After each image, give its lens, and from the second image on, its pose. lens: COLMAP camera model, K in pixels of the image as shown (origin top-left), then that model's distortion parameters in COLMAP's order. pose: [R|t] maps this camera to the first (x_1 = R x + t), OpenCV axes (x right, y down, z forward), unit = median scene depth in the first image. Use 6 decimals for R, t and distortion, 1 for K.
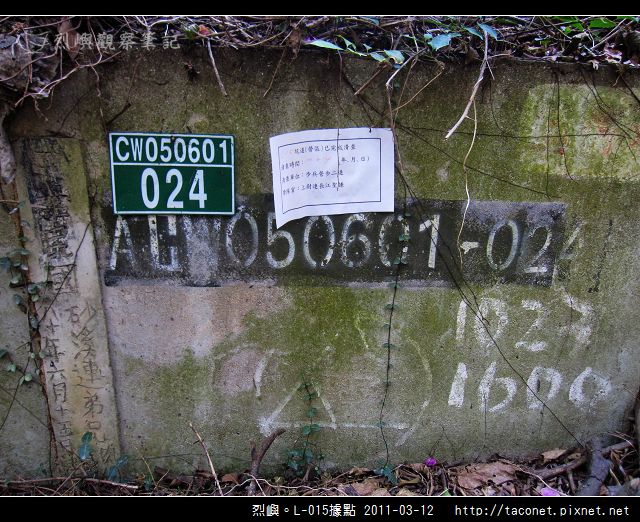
lens RADIAL K [[536.5, 0, 321.2], [0, 536.5, 261.1], [0, 0, 1]] dist [-0.069258, 0.028176]
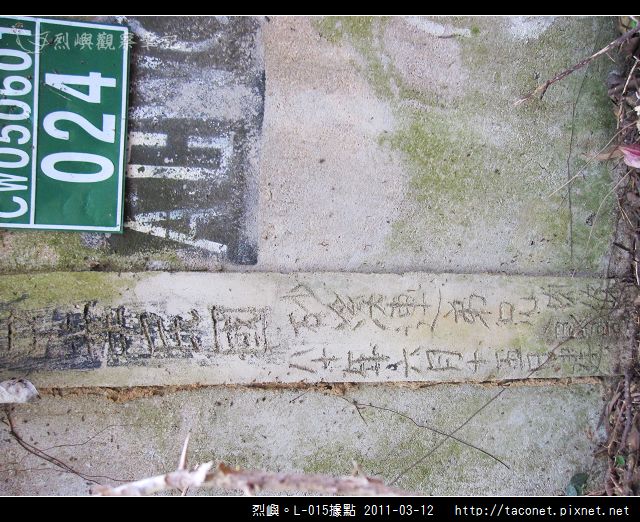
lens RADIAL K [[536.5, 0, 319.7], [0, 536.5, 261.4], [0, 0, 1]] dist [-0.069258, 0.028176]
pose [[0.019322, -0.988595, -0.149355, -0.317673], [0.991705, 0.037936, -0.122807, 0.192530], [0.127073, -0.145743, 0.981128, 0.432074]]
